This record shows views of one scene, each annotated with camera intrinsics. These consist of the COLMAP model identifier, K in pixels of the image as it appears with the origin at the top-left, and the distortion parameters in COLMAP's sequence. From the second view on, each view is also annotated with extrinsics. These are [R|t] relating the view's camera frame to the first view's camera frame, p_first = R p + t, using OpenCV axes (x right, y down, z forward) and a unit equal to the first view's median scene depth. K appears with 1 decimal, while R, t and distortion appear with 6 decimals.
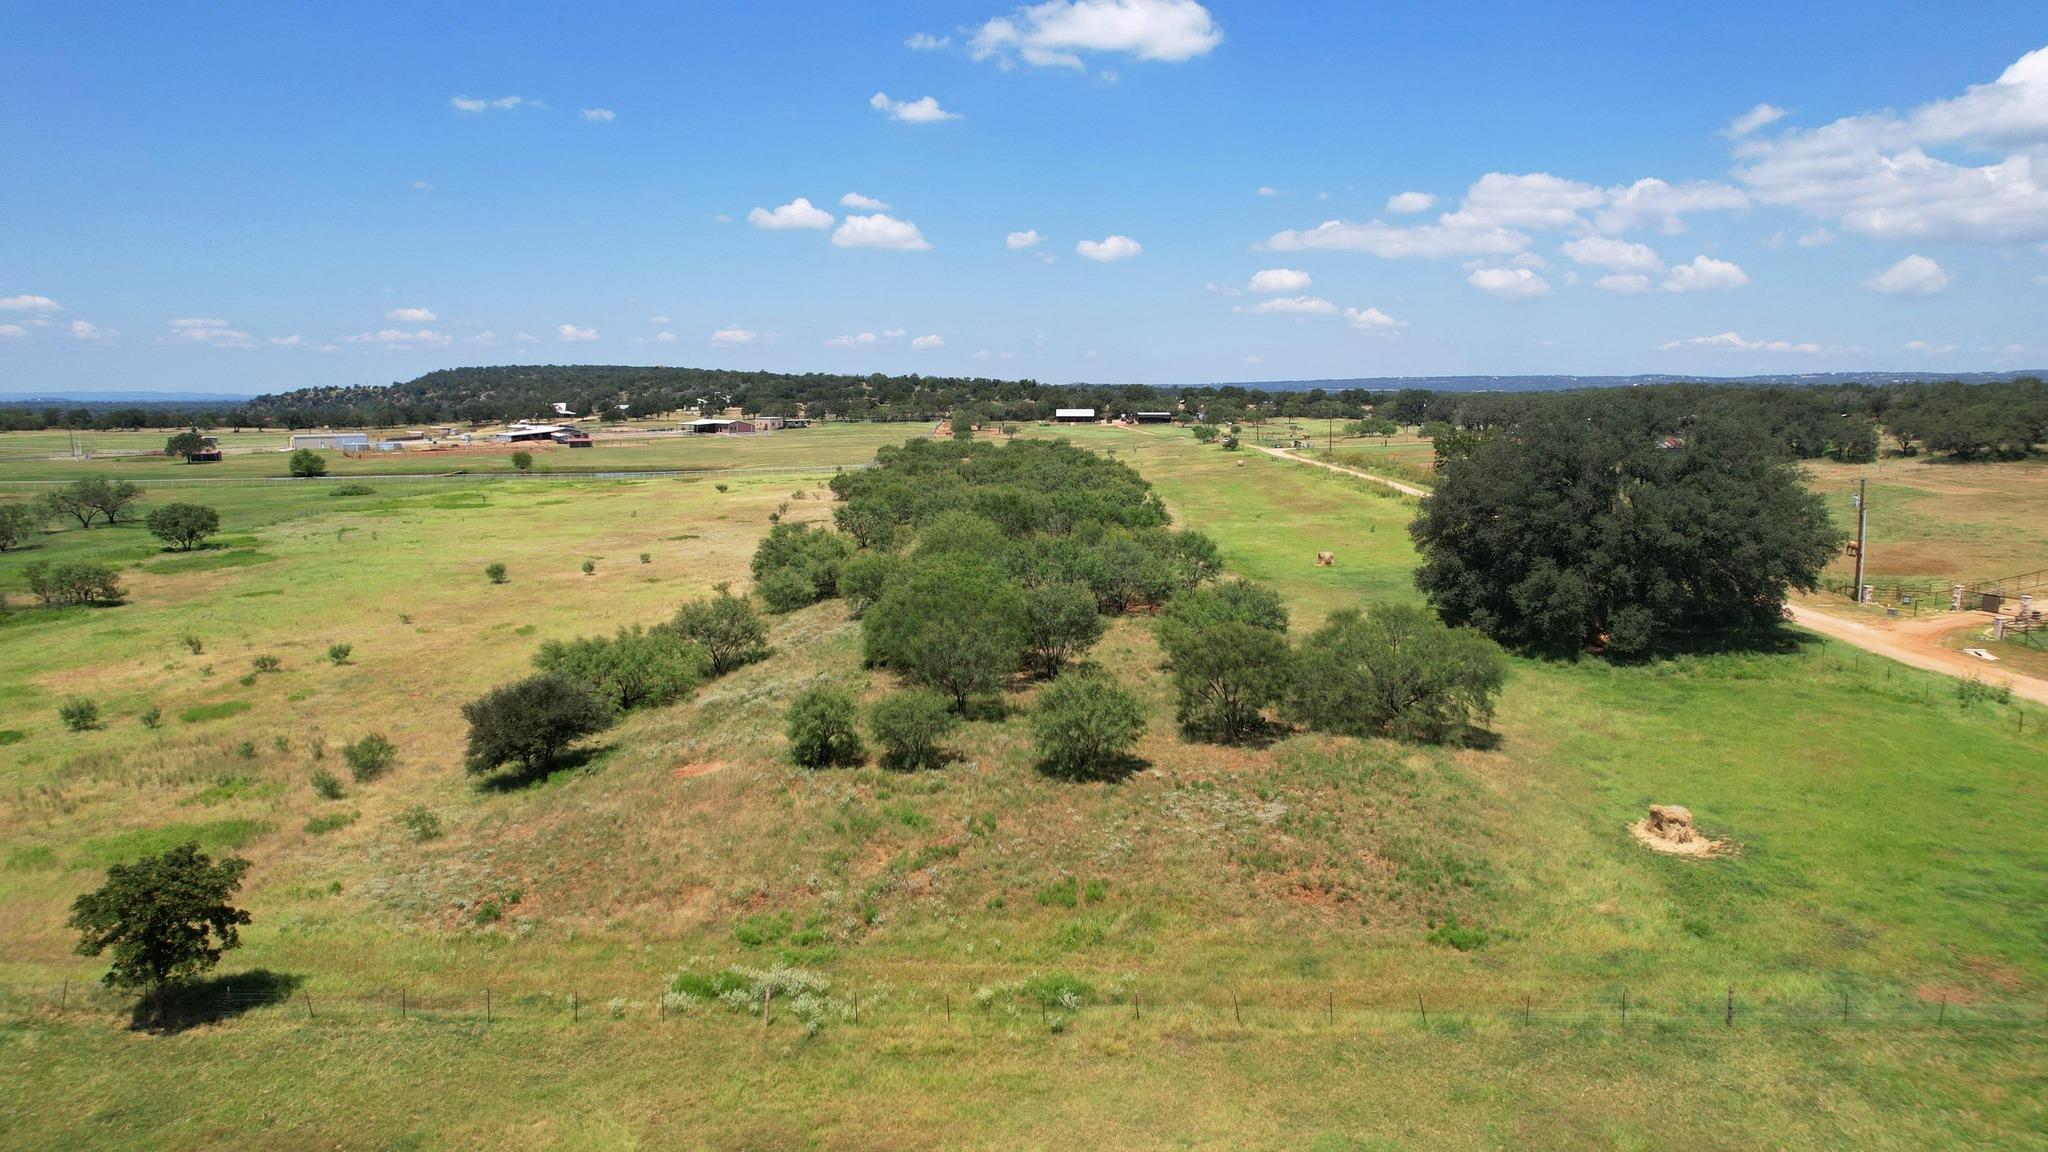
lens RADIAL K [[1308.1, 0, 1028.6], [0, 1308.1, 572.4], [0, 0, 1]] dist [-0.078204, 0.070345]
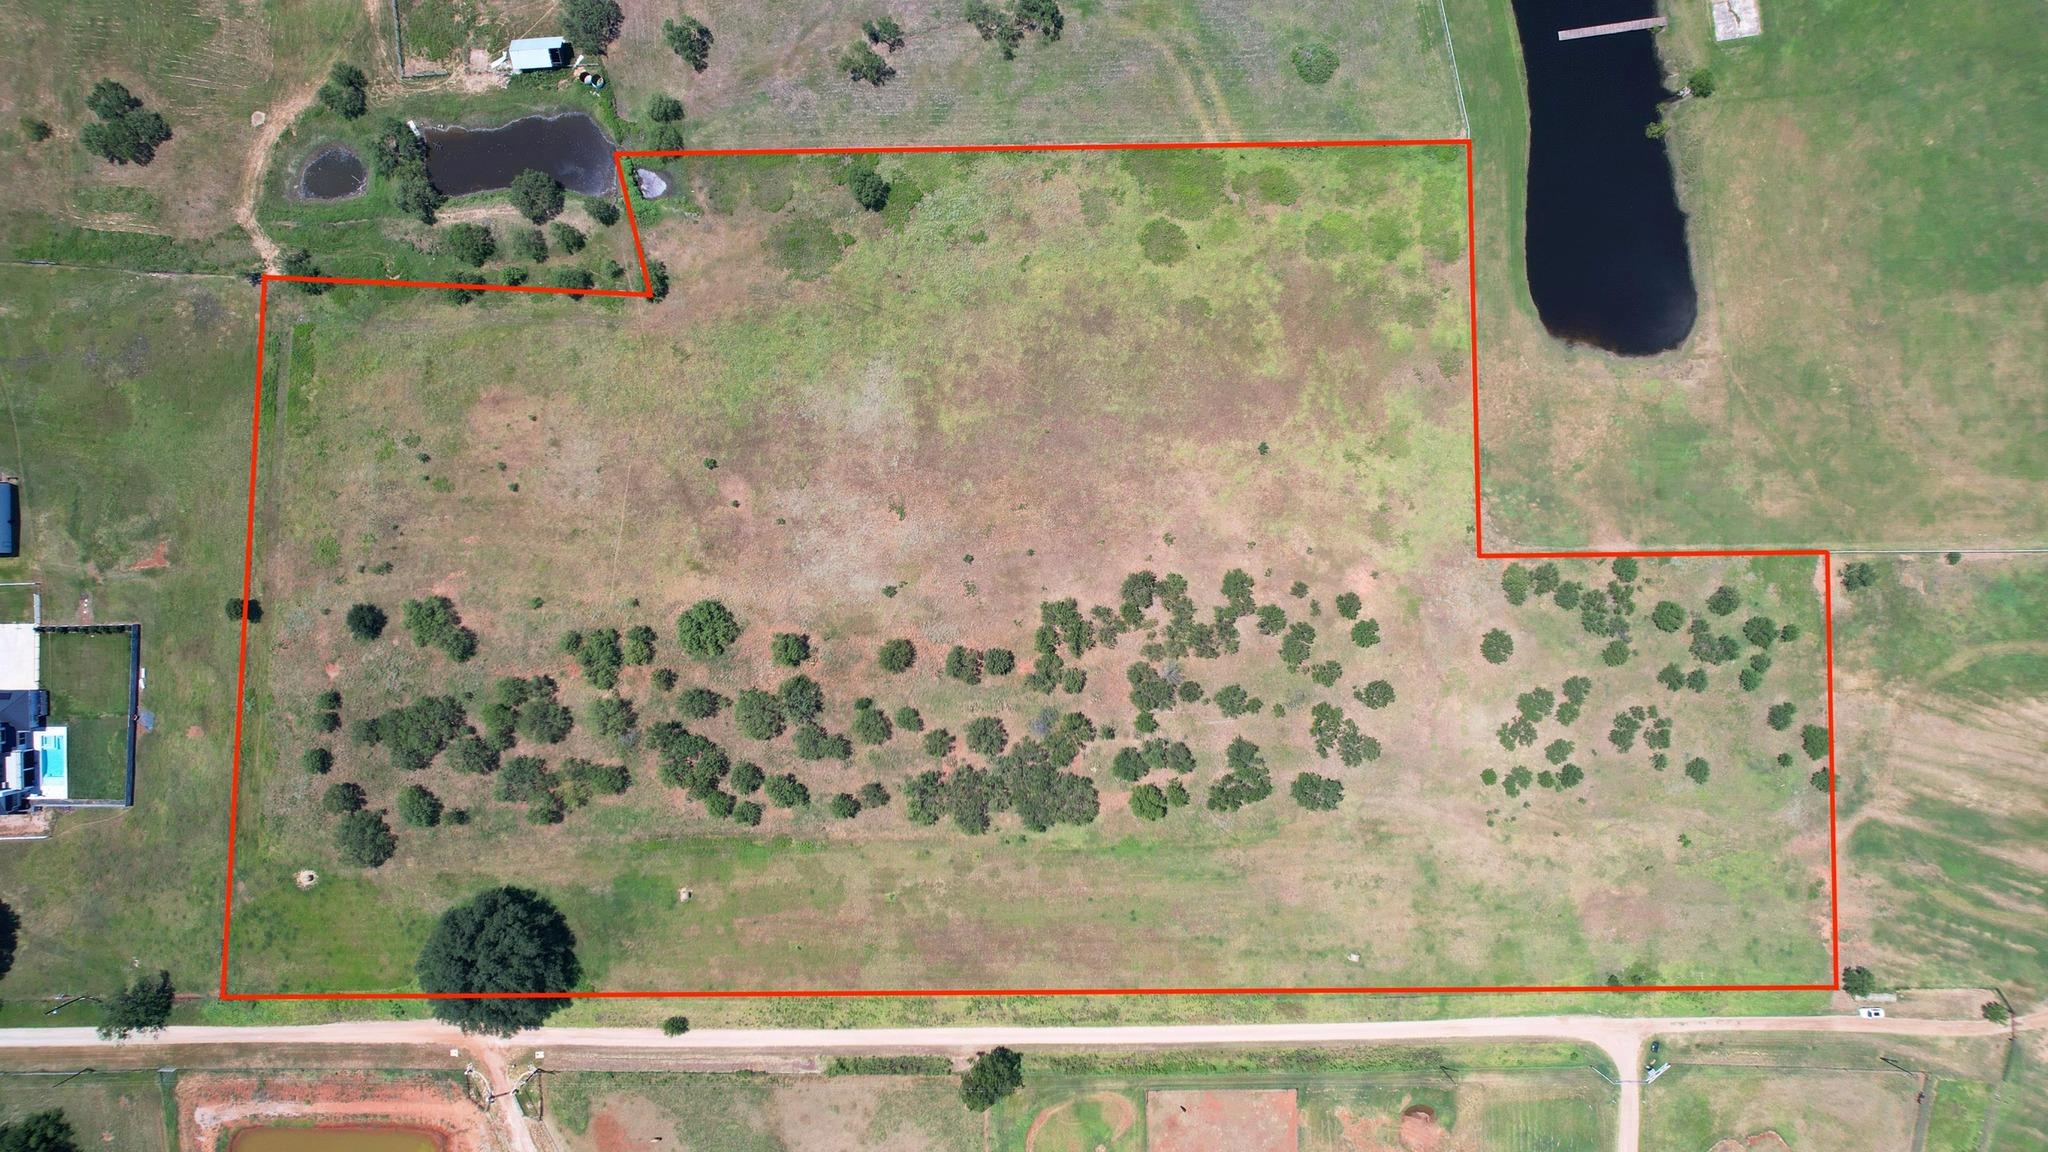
lens RADIAL K [[1308.1, 0, 1028.6], [0, 1308.1, 572.4], [0, 0, 1]] dist [-0.078204, 0.070345]
pose [[0.009820, 0.999864, 0.013260, -0.069408], [-0.132016, -0.011848, 0.991177, -0.496043], [0.991199, -0.011484, 0.131882, 0.308600]]
